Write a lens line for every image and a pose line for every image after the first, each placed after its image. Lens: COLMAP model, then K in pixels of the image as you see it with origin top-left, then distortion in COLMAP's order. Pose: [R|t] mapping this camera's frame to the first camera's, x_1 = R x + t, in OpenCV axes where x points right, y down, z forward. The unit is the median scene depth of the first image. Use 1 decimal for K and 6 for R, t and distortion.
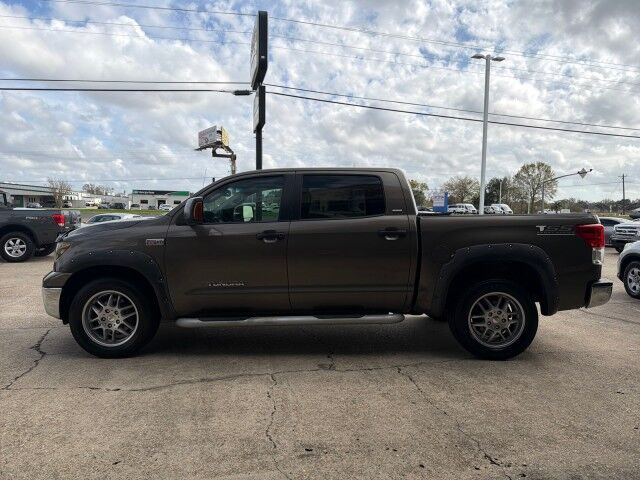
lens RADIAL K [[442.8, 0, 320.0], [0, 442.8, 240.0], [0, 0, 1]] dist [0.066092, -0.097170]
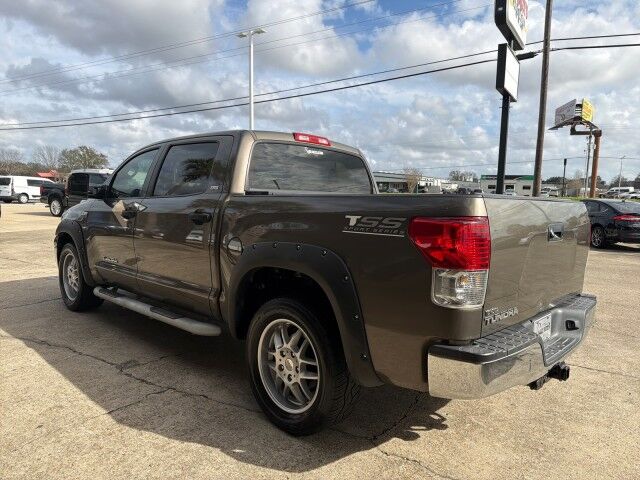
lens RADIAL K [[446.4, 0, 322.2], [0, 446.4, 241.5], [0, 0, 1]] dist [0.028720, -0.040062]
pose [[0.720873, 0.081990, -0.688200, 0.838235], [-0.057959, 0.996631, 0.058025, -0.030131], [0.690640, -0.001942, 0.723197, 0.590392]]
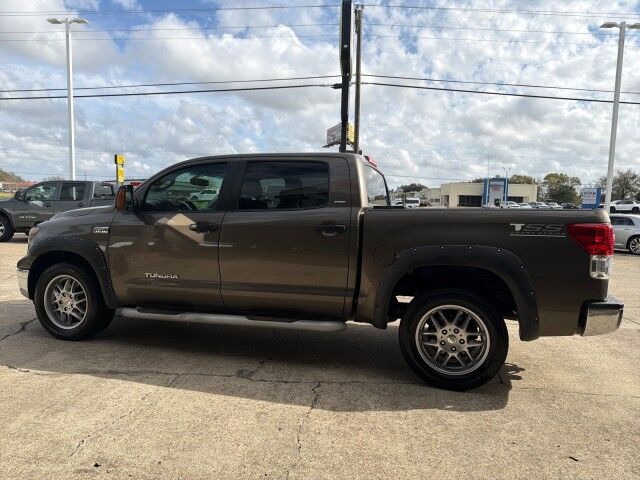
lens RADIAL K [[446.4, 0, 322.2], [0, 446.4, 241.5], [0, 0, 1]] dist [0.028720, -0.040062]
pose [[0.959339, 0.036865, -0.279840, 0.389399], [-0.033063, 0.999286, 0.018297, -0.004461], [0.280314, -0.008300, 0.959872, 0.165576]]
